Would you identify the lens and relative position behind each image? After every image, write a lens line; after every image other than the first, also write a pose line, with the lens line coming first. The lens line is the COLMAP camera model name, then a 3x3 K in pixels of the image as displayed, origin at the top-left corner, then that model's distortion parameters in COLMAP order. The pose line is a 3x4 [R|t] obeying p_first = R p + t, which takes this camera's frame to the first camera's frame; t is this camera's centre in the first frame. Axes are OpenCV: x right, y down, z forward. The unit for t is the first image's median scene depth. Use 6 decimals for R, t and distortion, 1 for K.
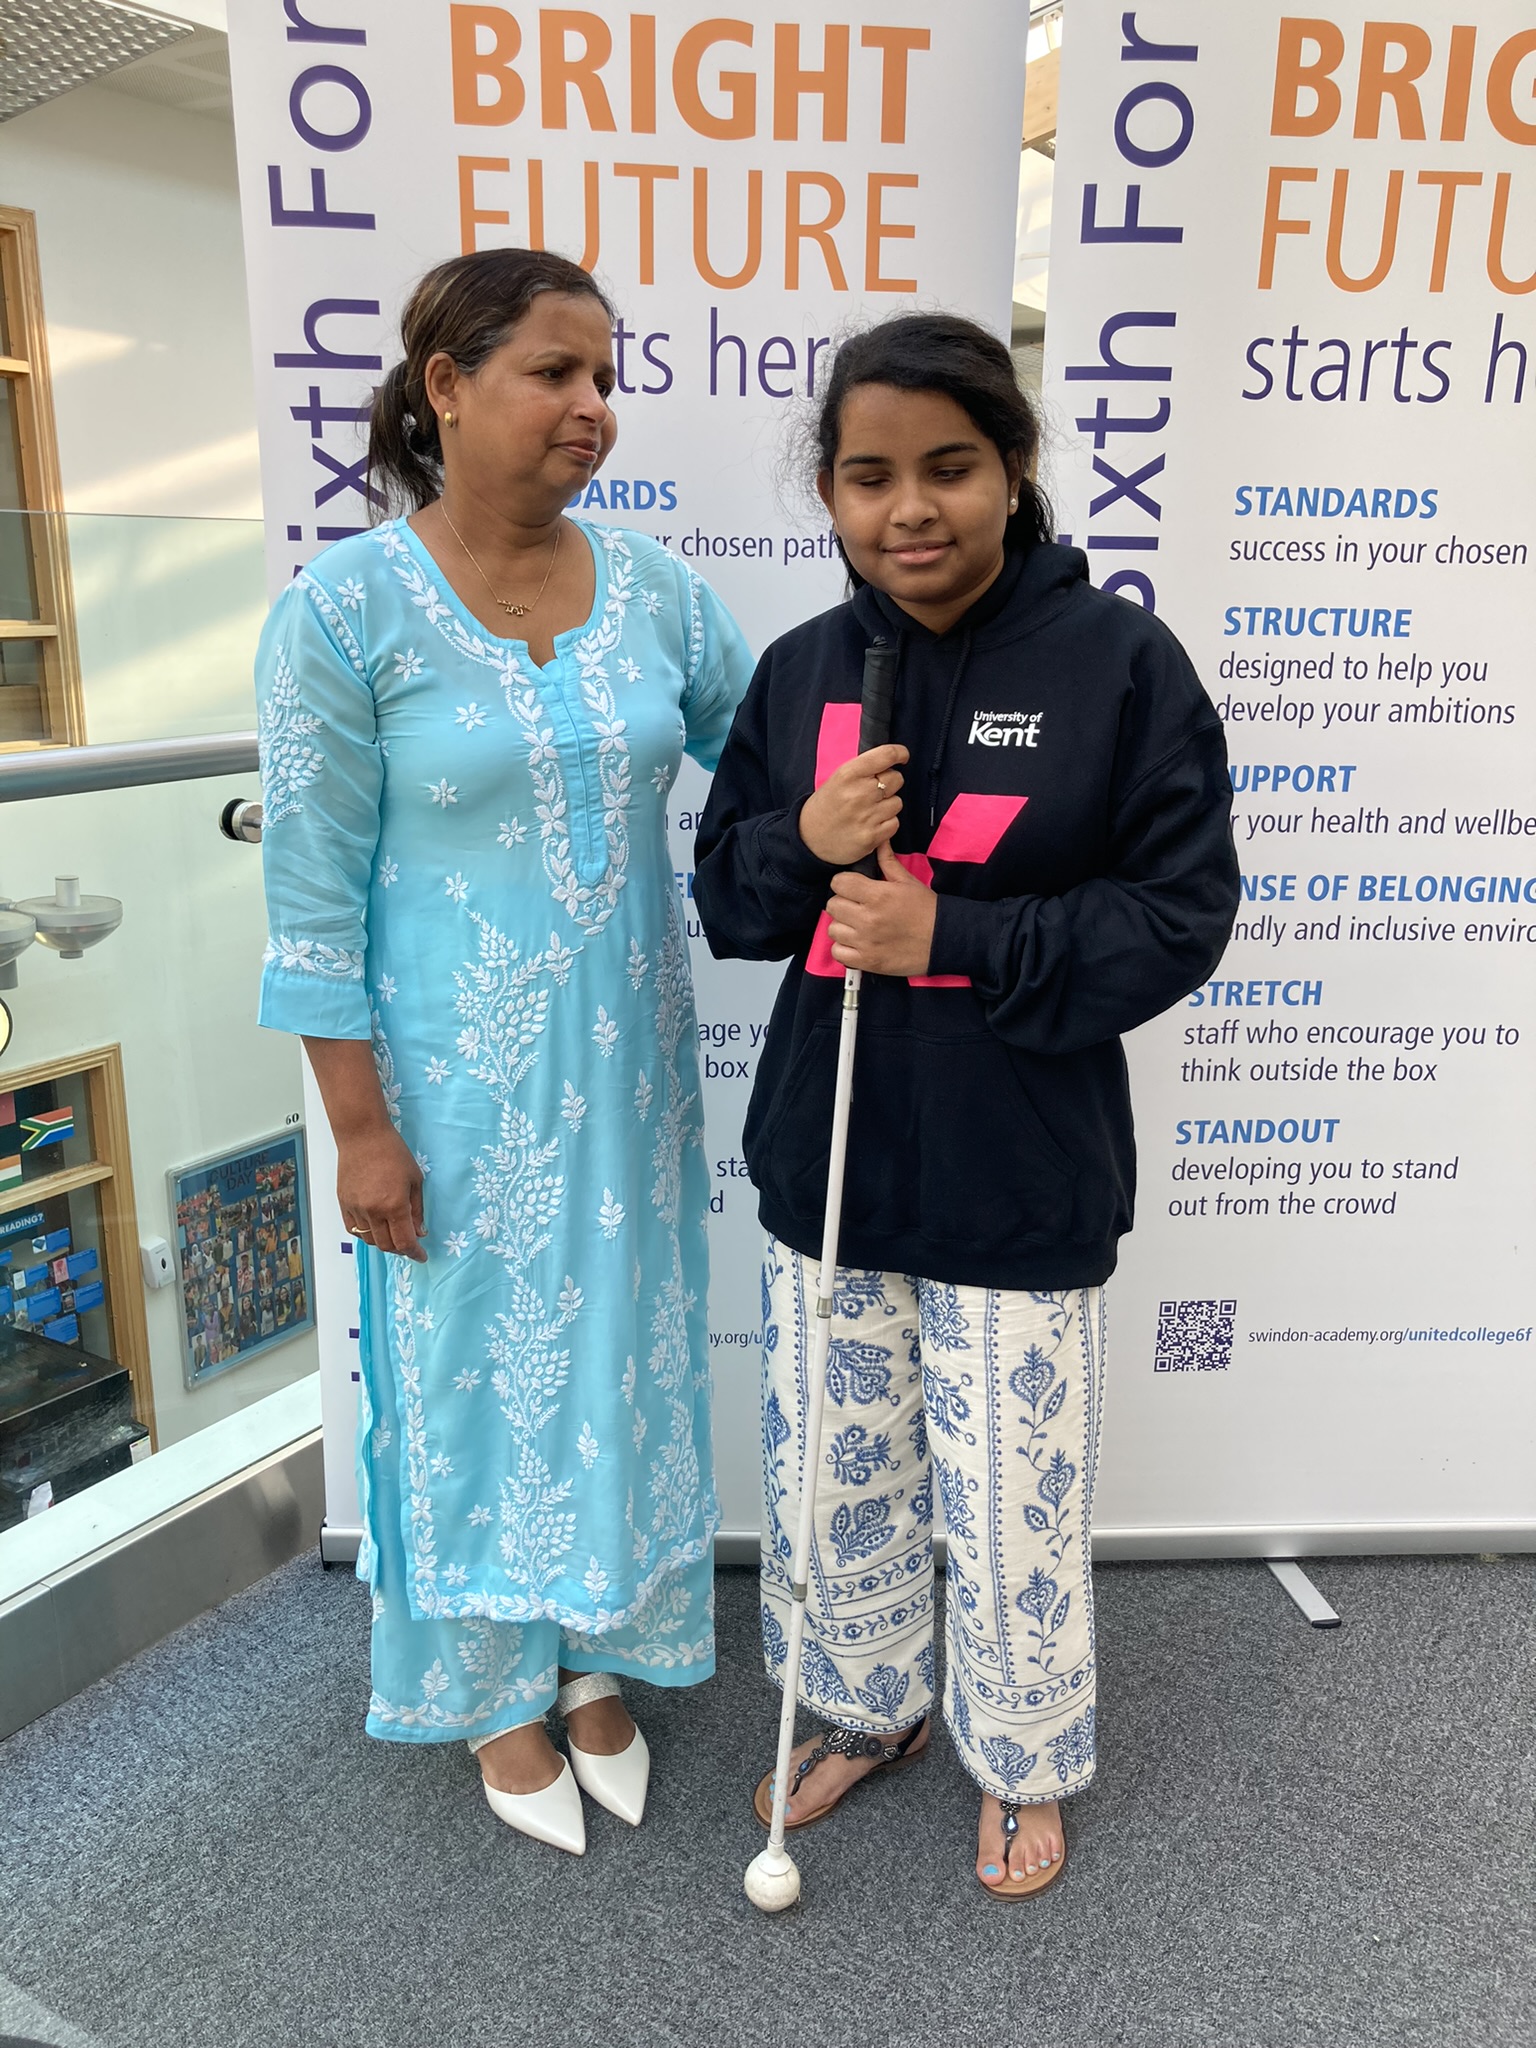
lens RADIAL K [[1684.5, 0, 828.5], [0, 1684.5, 1025.9], [0, 0, 1]] dist [-0.027705, 0.063761]
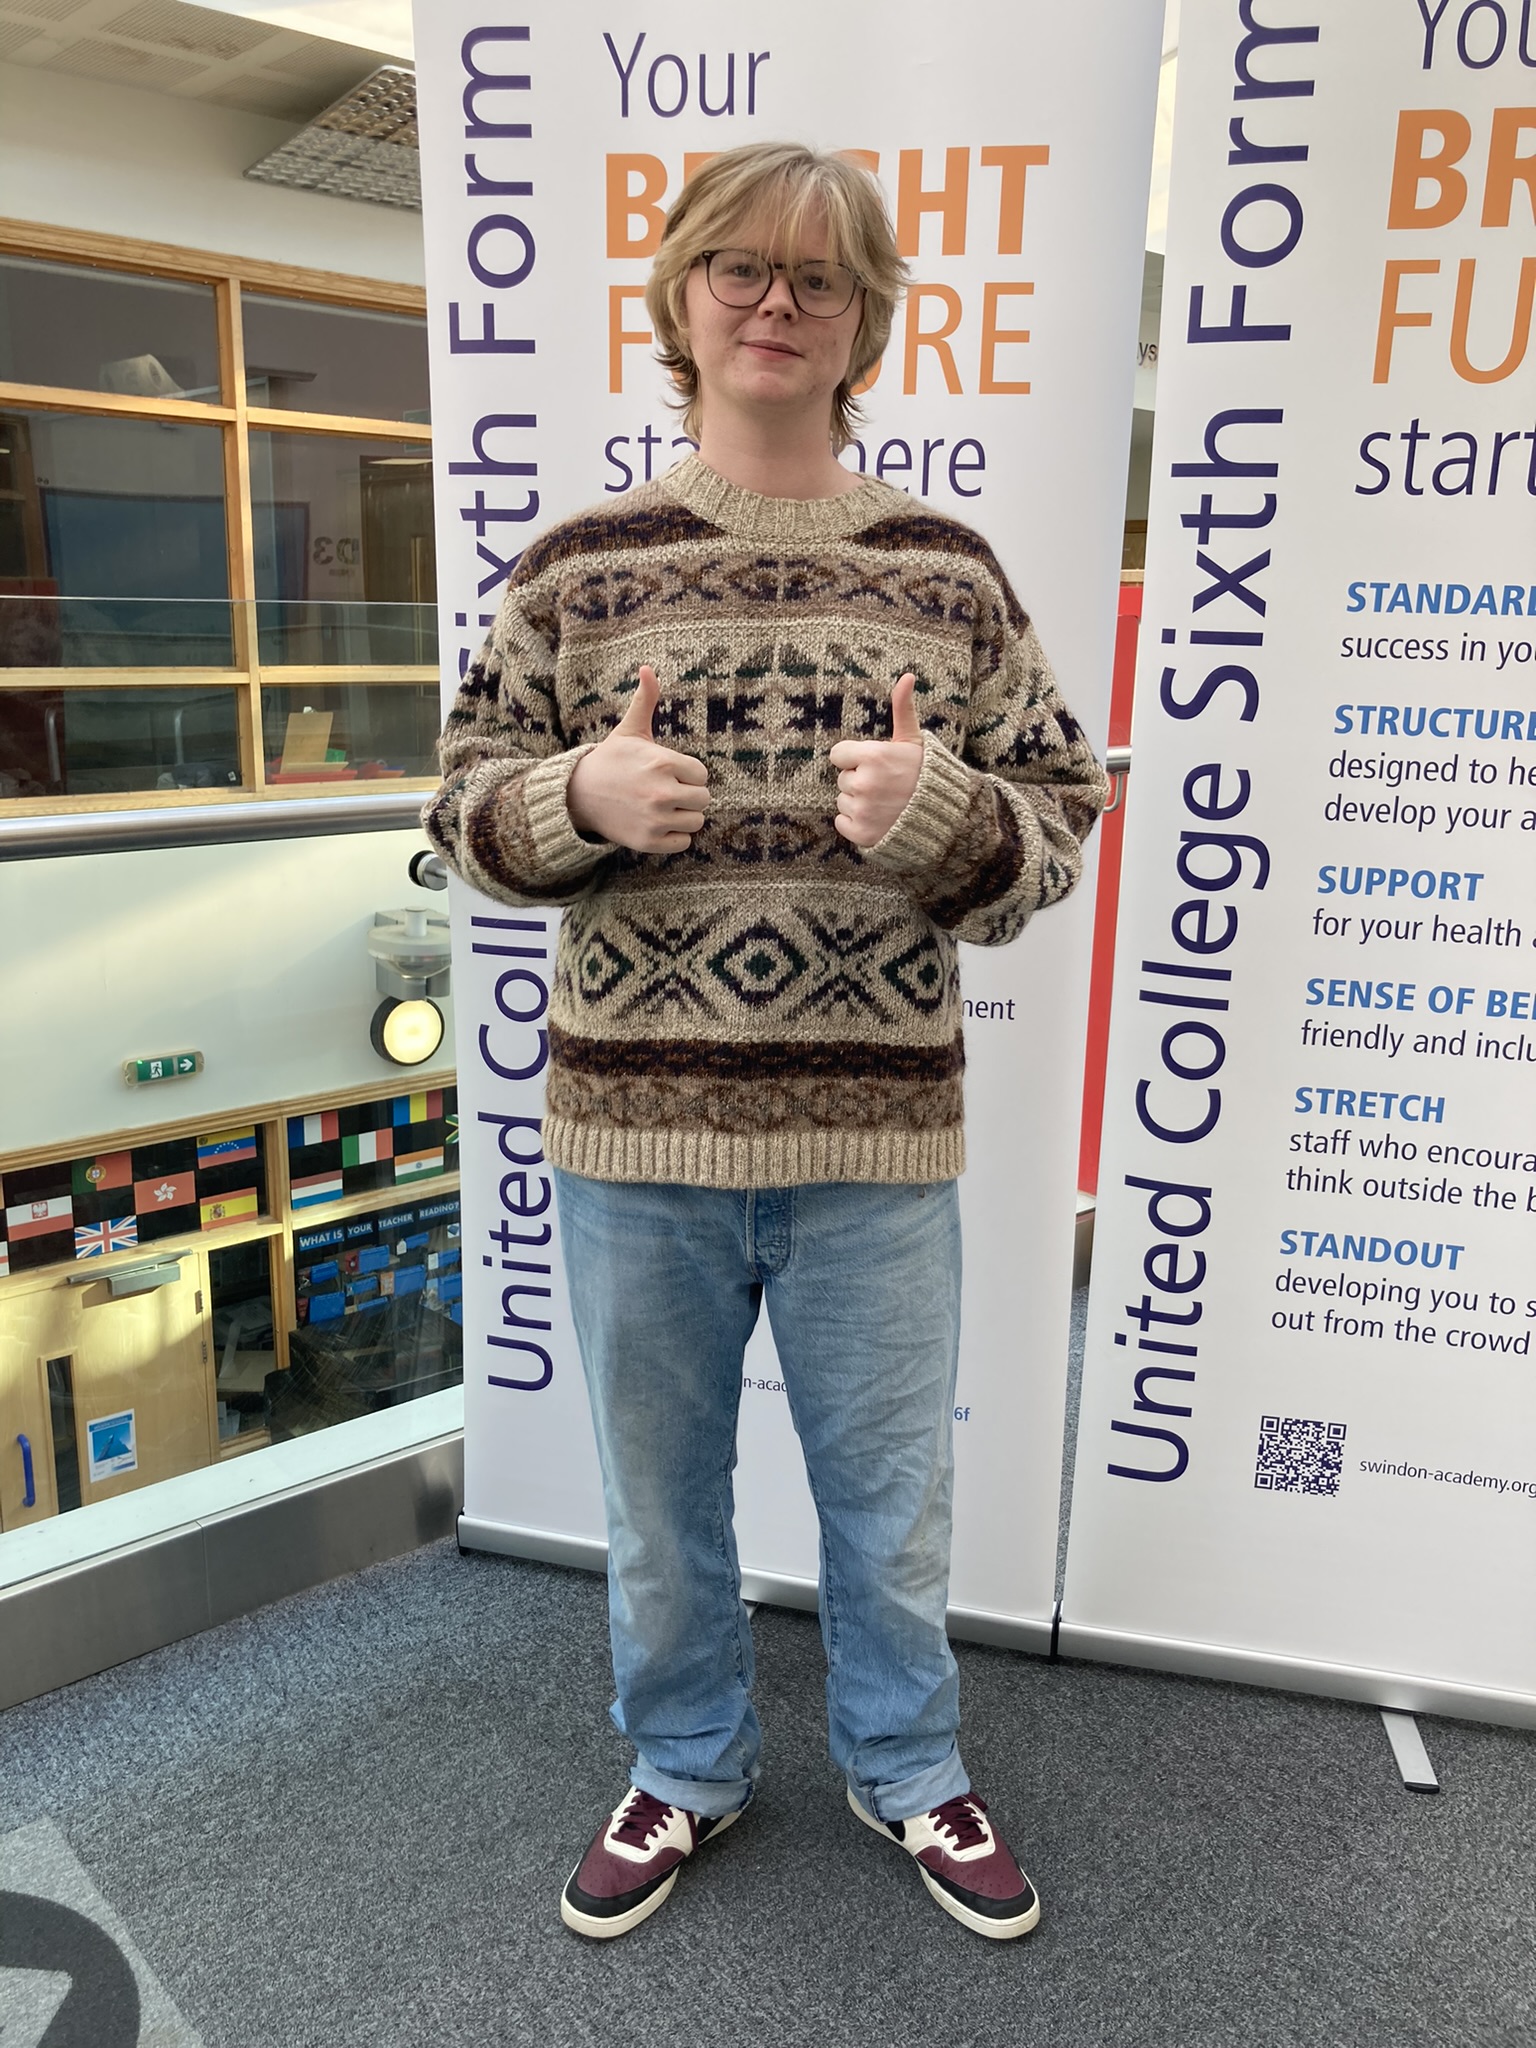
lens RADIAL K [[1699.8, 0, 792.0], [0, 1699.8, 1016.1], [0, 0, 1]] dist [-0.046365, 0.093639]
pose [[0.958617, 0.075894, -0.274396, 0.209526], [-0.085095, 0.996135, -0.021770, -0.021634], [0.271683, 0.044219, 0.961370, -0.014994]]
